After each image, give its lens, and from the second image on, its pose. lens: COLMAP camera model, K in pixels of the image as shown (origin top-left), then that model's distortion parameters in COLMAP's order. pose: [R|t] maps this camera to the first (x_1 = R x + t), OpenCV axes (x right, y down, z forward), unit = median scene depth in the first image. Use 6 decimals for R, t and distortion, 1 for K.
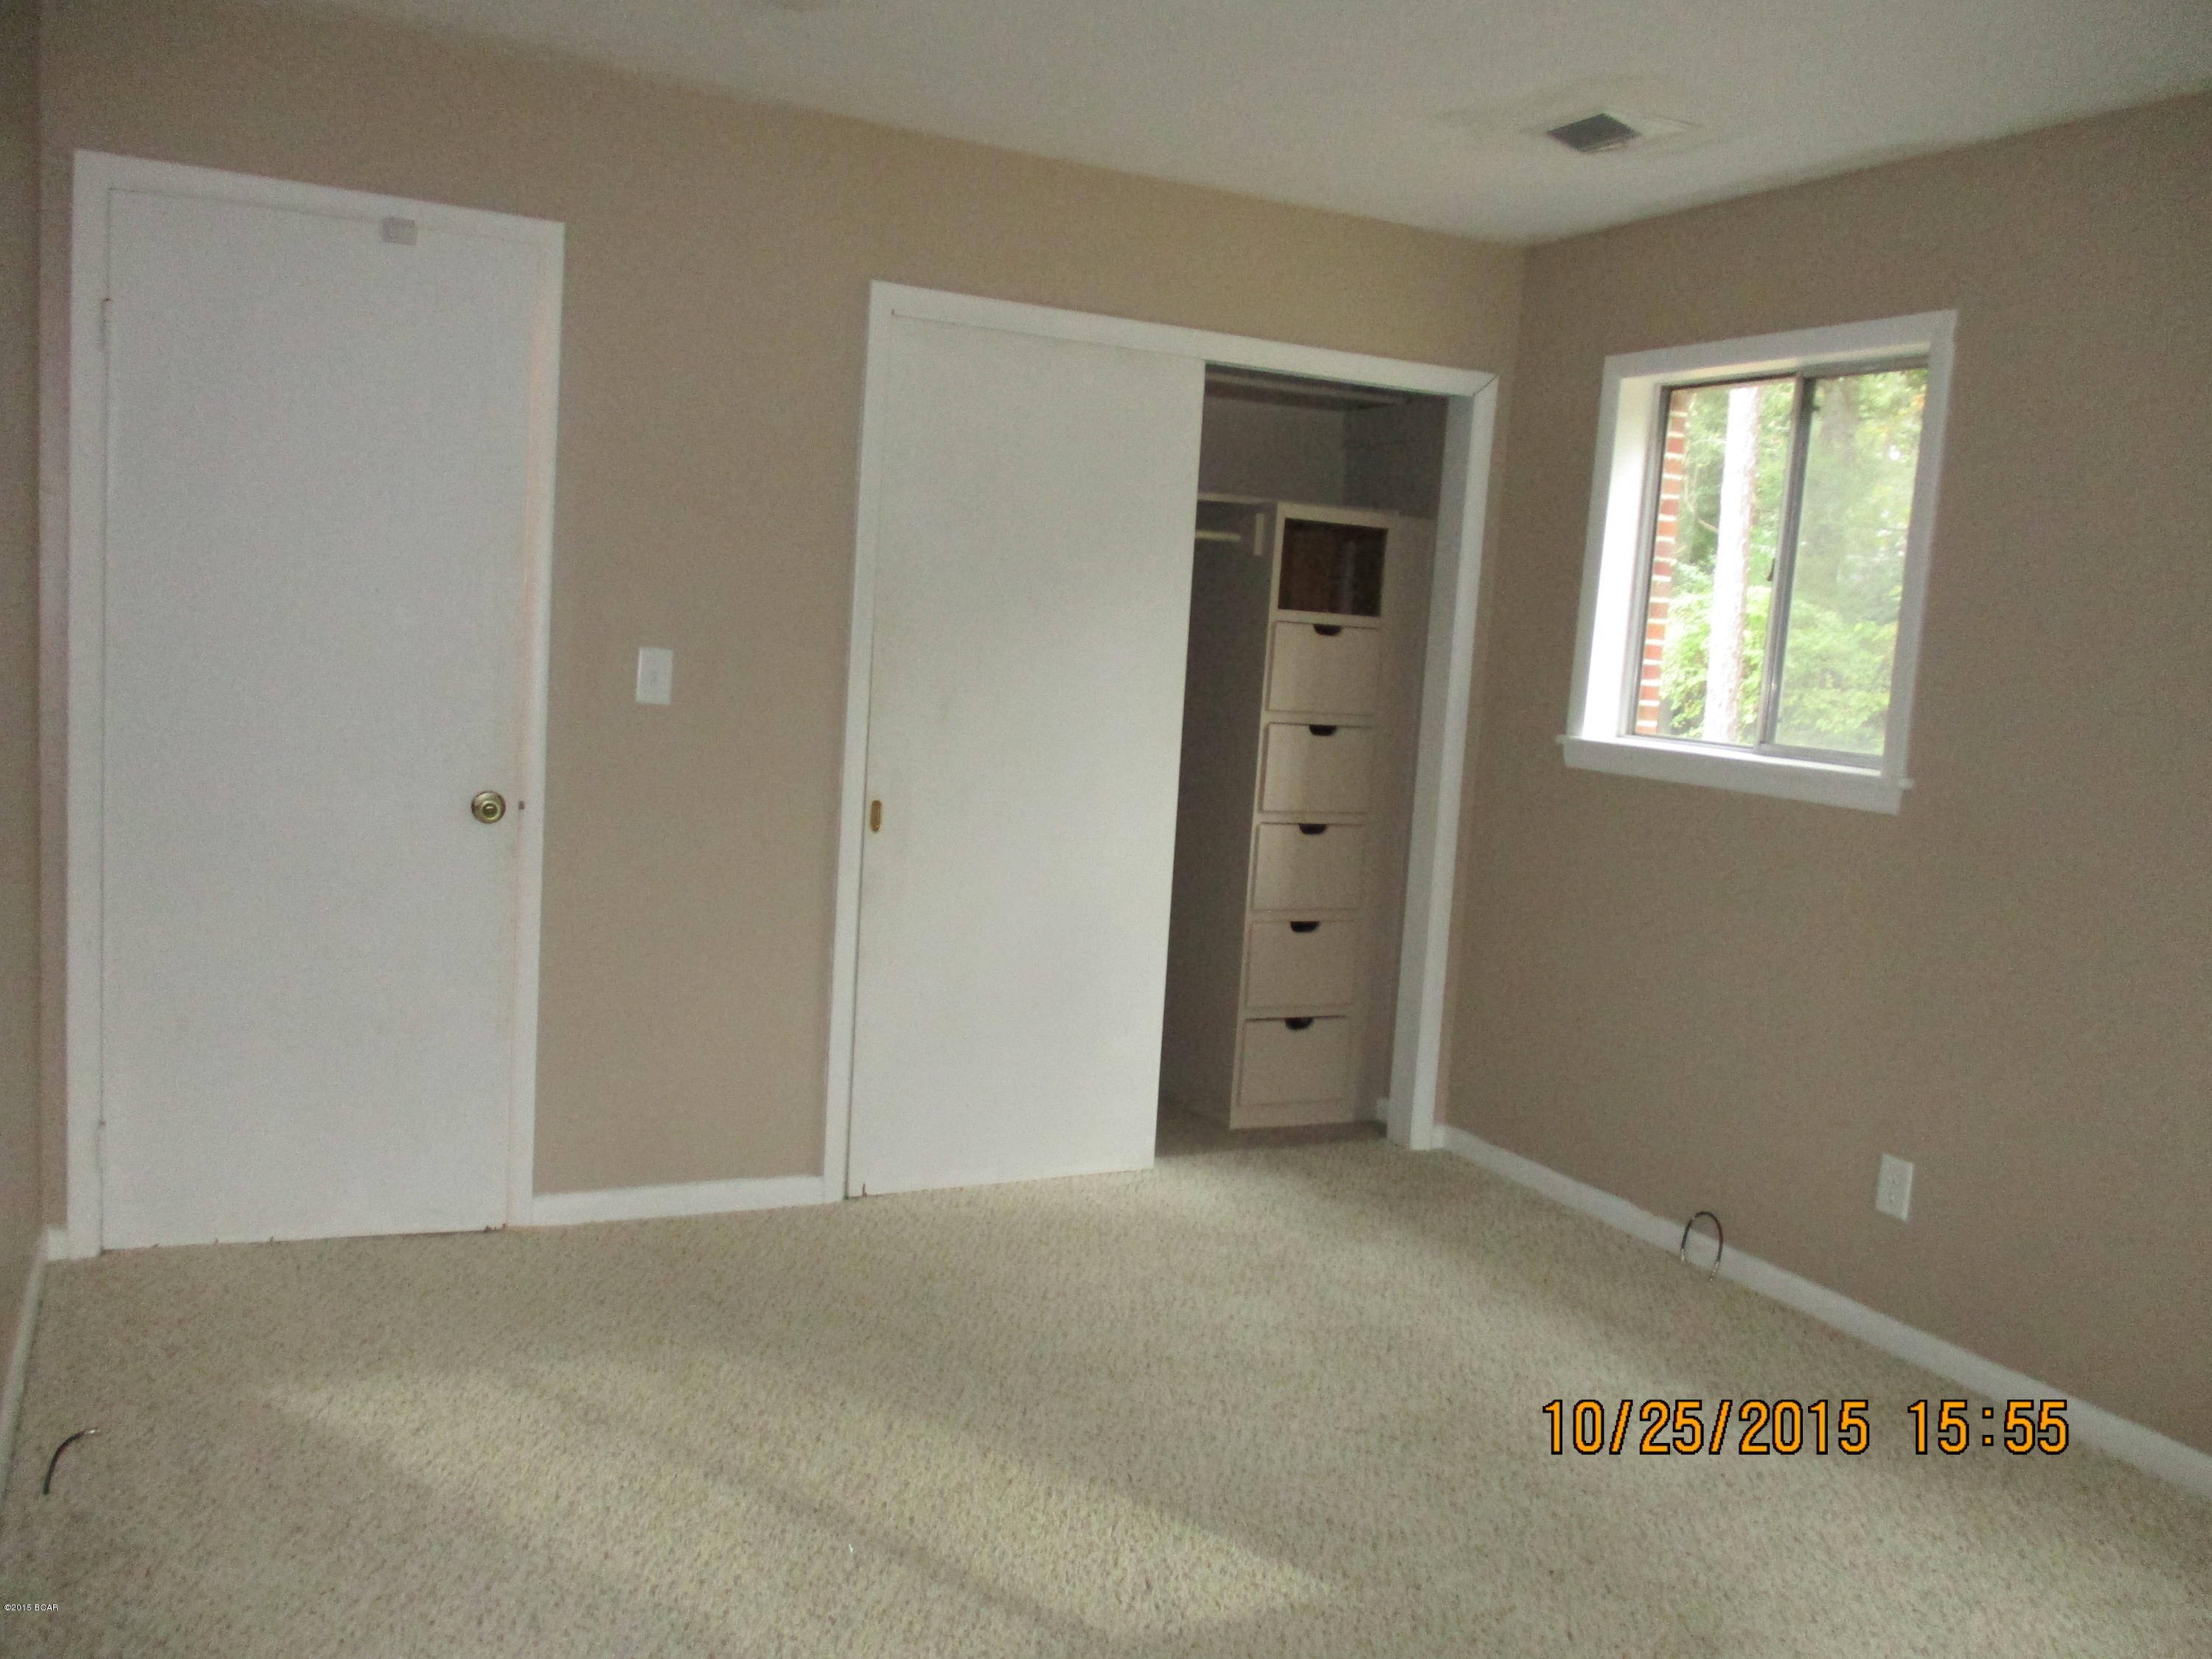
lens RADIAL K [[1830.4, 0, 1106.0], [0, 1830.4, 829.5], [0, 0, 1]] dist [-0.031436, 0.002986]
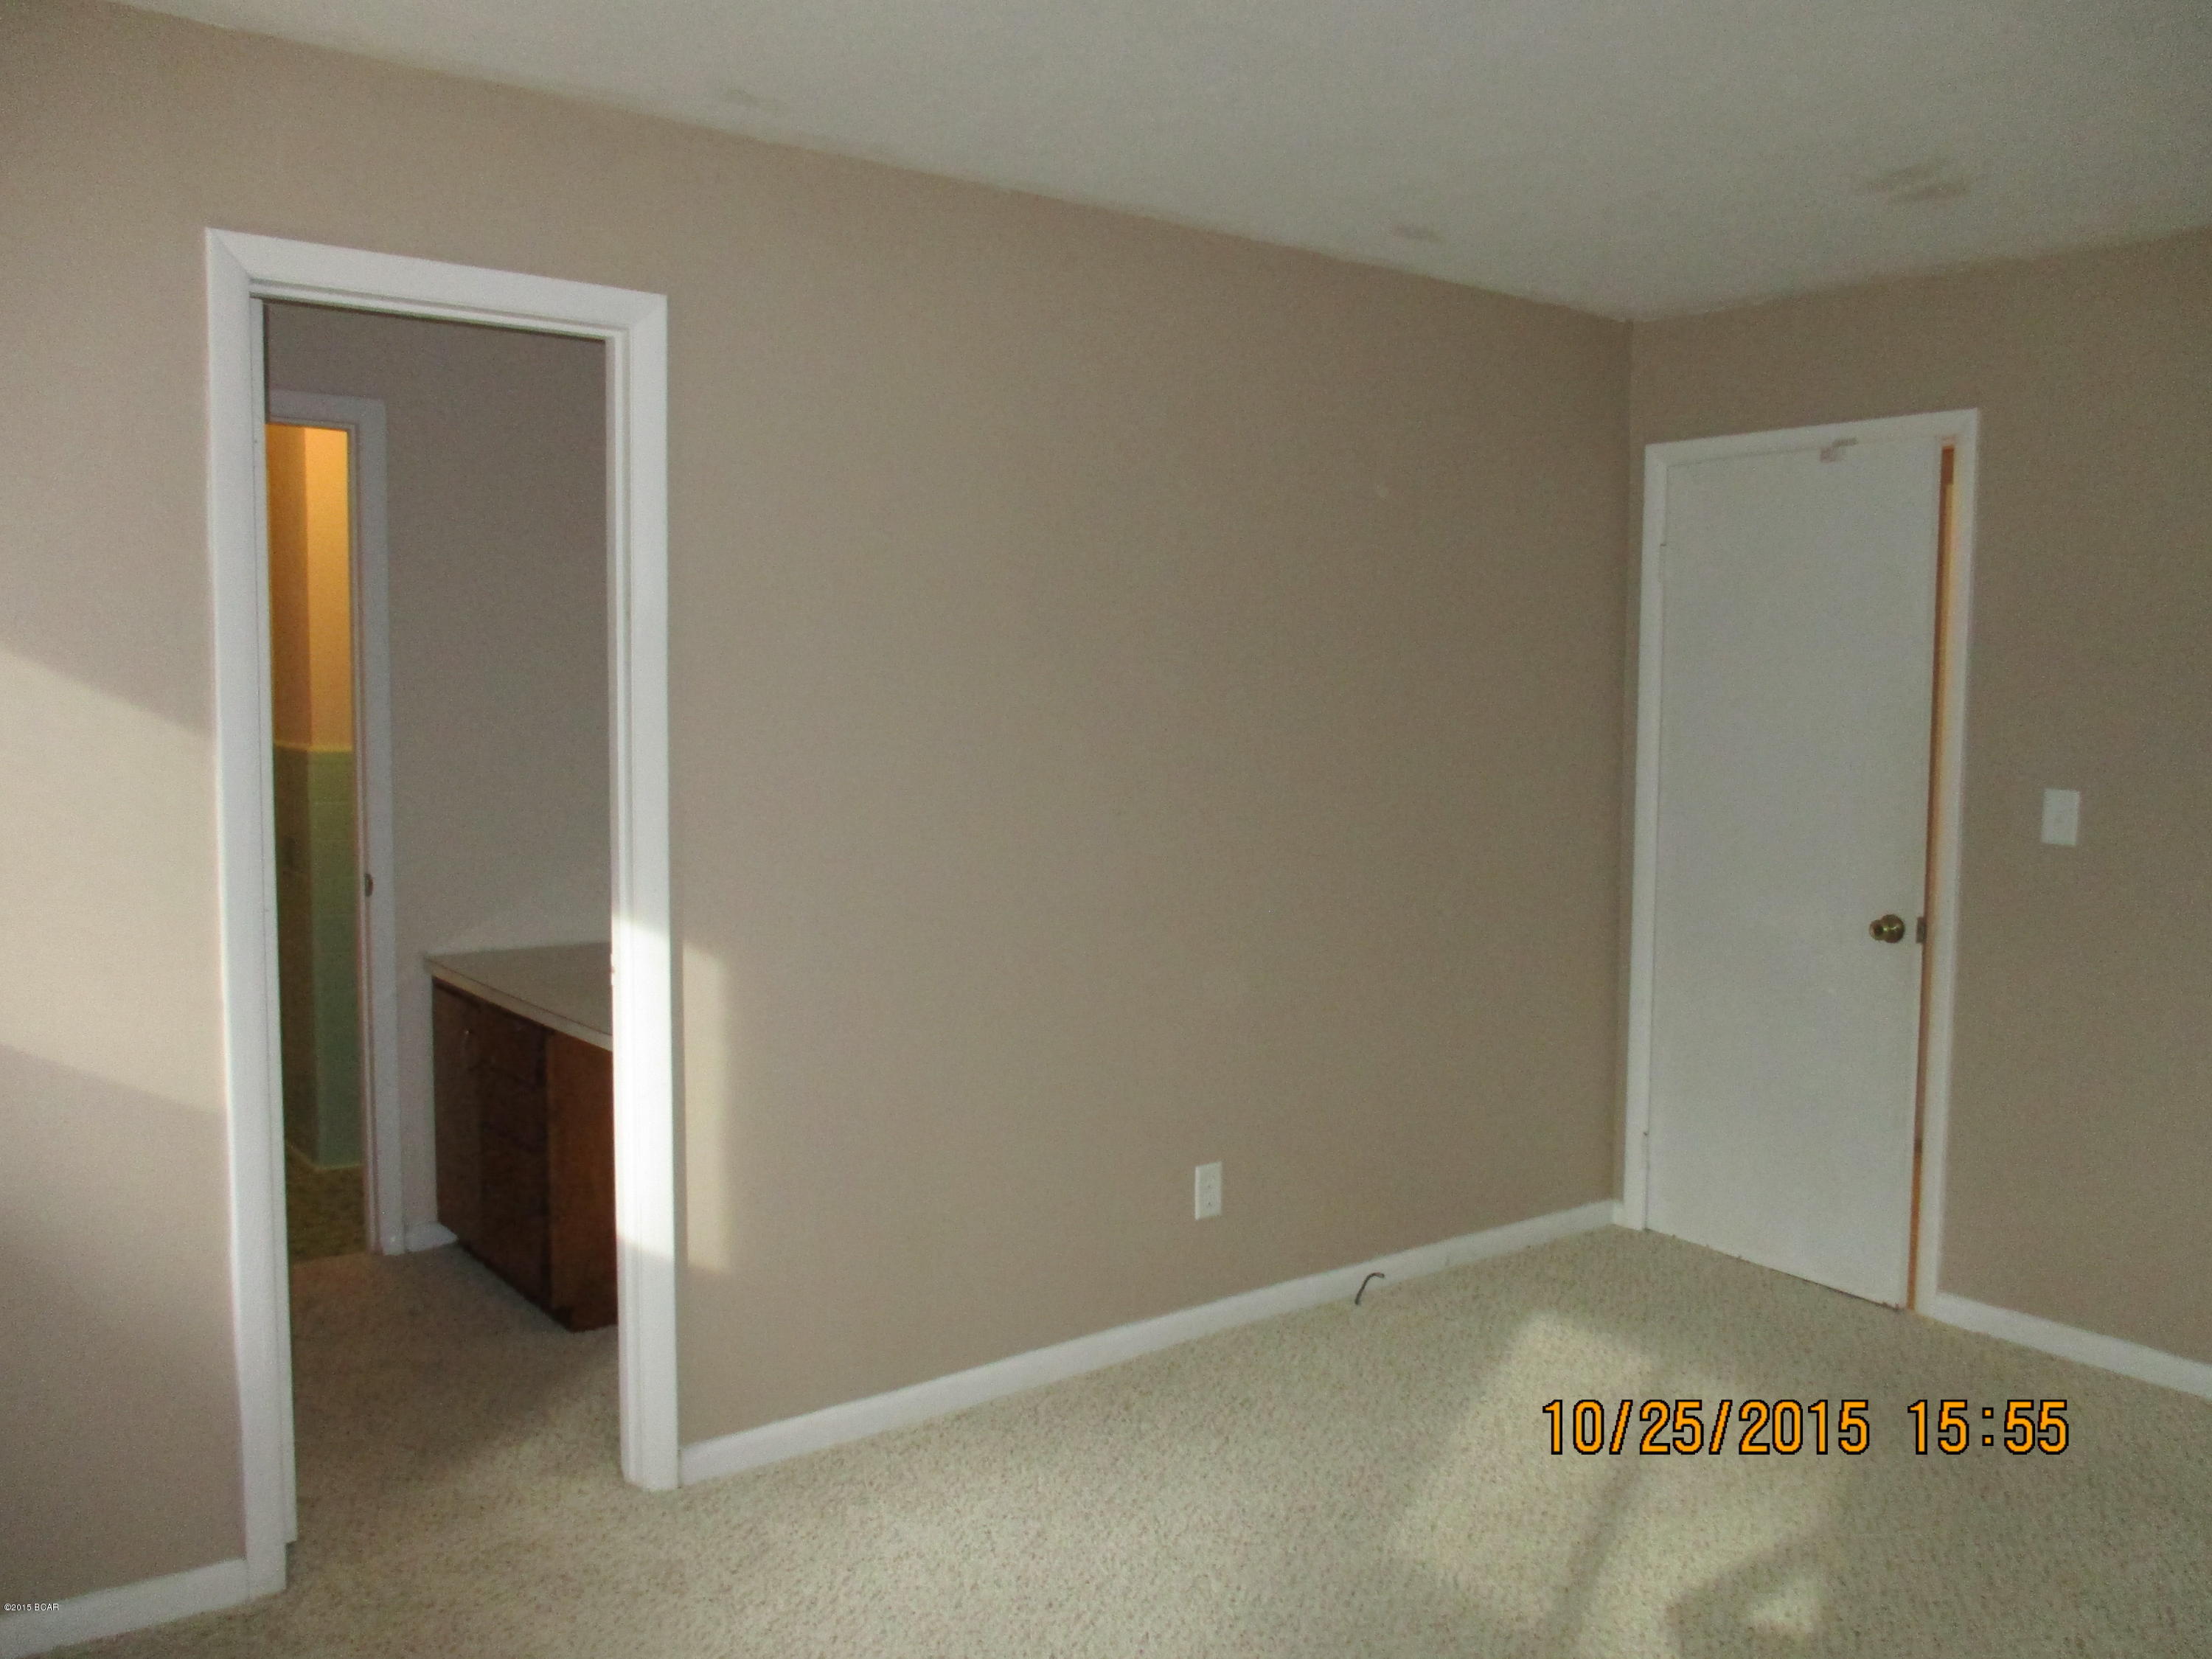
lens RADIAL K [[1830.4, 0, 1106.0], [0, 1830.4, 829.5], [0, 0, 1]] dist [-0.031436, 0.002986]
pose [[0.196093, 0.015847, -0.980457, 0.687325], [-0.102085, 0.994766, -0.004339, -0.018727], [0.975257, 0.100940, 0.196685, 0.291704]]
